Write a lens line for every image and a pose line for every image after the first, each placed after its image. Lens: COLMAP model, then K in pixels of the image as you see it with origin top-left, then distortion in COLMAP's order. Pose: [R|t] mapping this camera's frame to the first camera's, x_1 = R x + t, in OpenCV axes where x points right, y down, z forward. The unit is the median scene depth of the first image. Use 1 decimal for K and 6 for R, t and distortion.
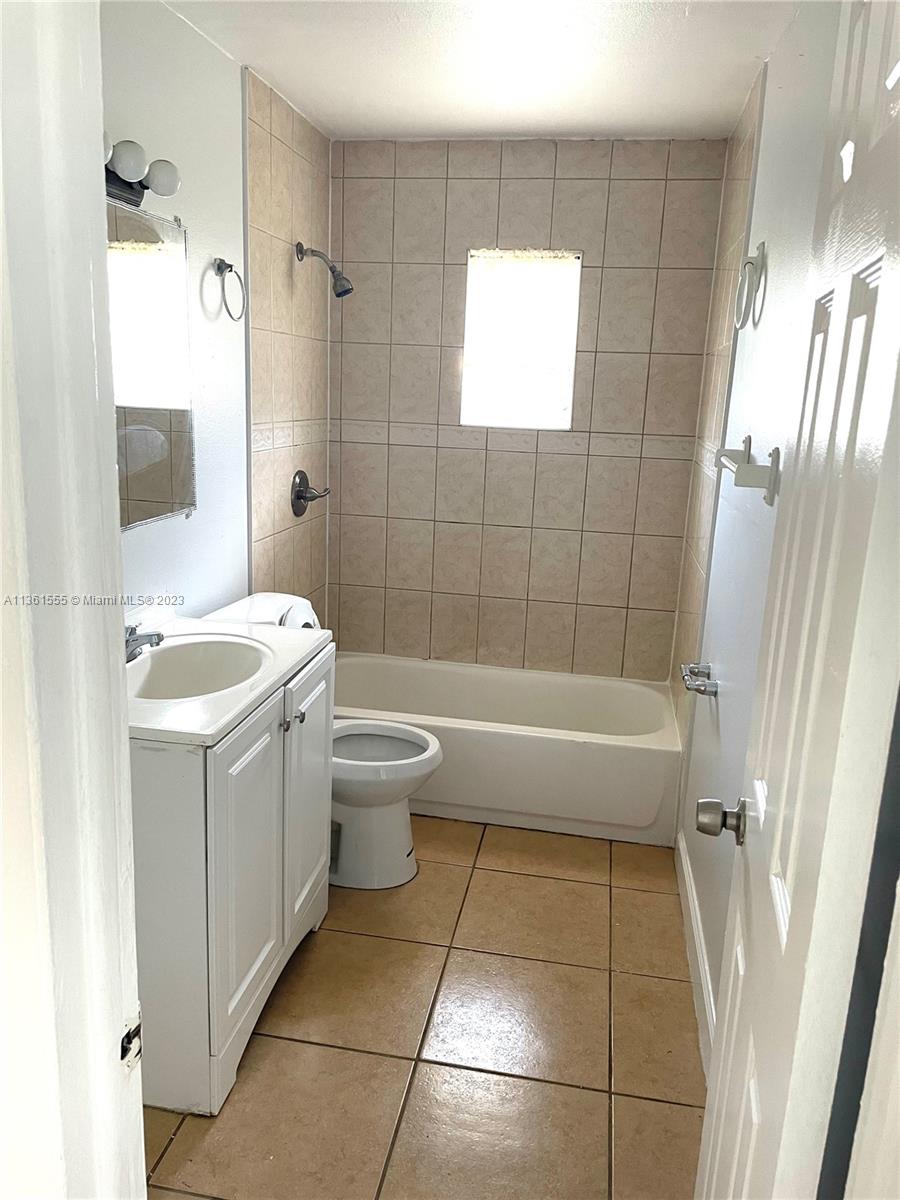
lens RADIAL K [[904.9, 0, 446.3], [0, 904.9, 597.1], [0, 0, 1]] dist [0.081908, -0.103357]
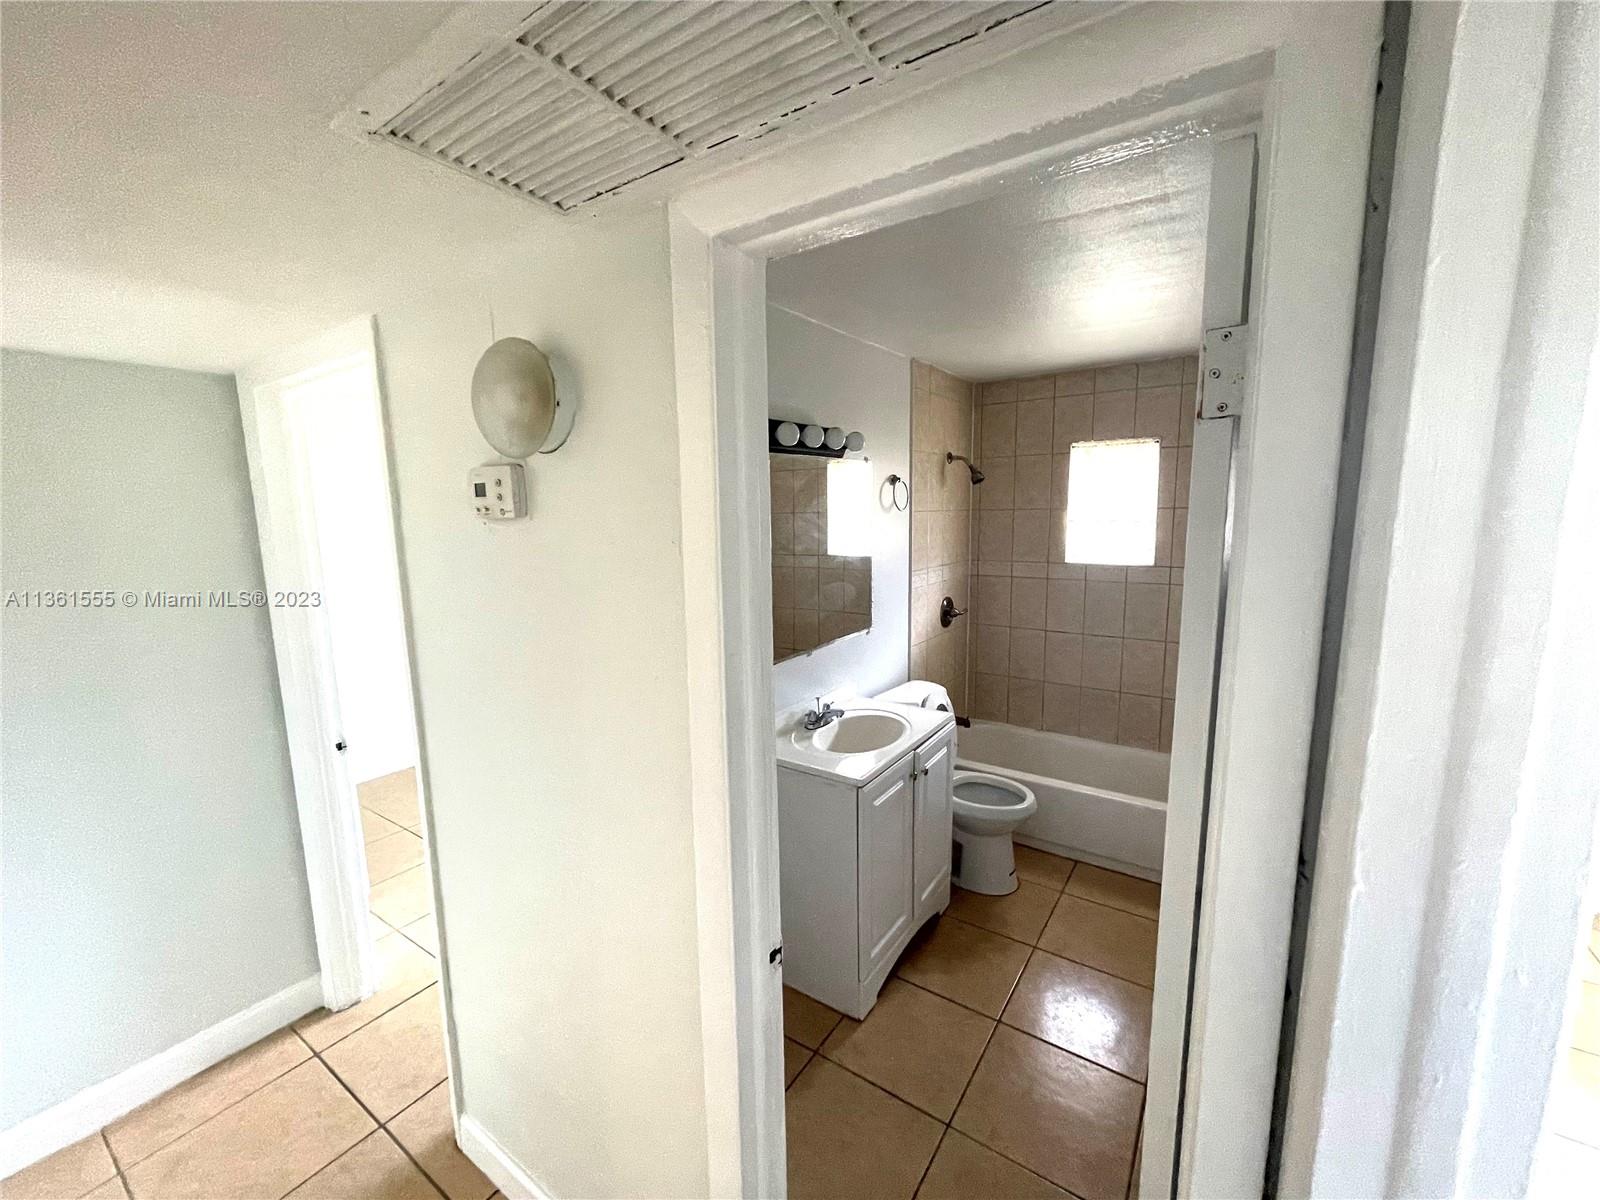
lens RADIAL K [[648.7, 0, 800.9], [0, 648.7, 602.2], [0, 0, 1]] dist [-0.000002, -0.000038]
pose [[0.908382, 0.005311, -0.418107, 0.085209], [-0.041257, 0.996179, -0.076981, -0.048371], [0.416100, 0.087178, 0.905130, -0.088051]]
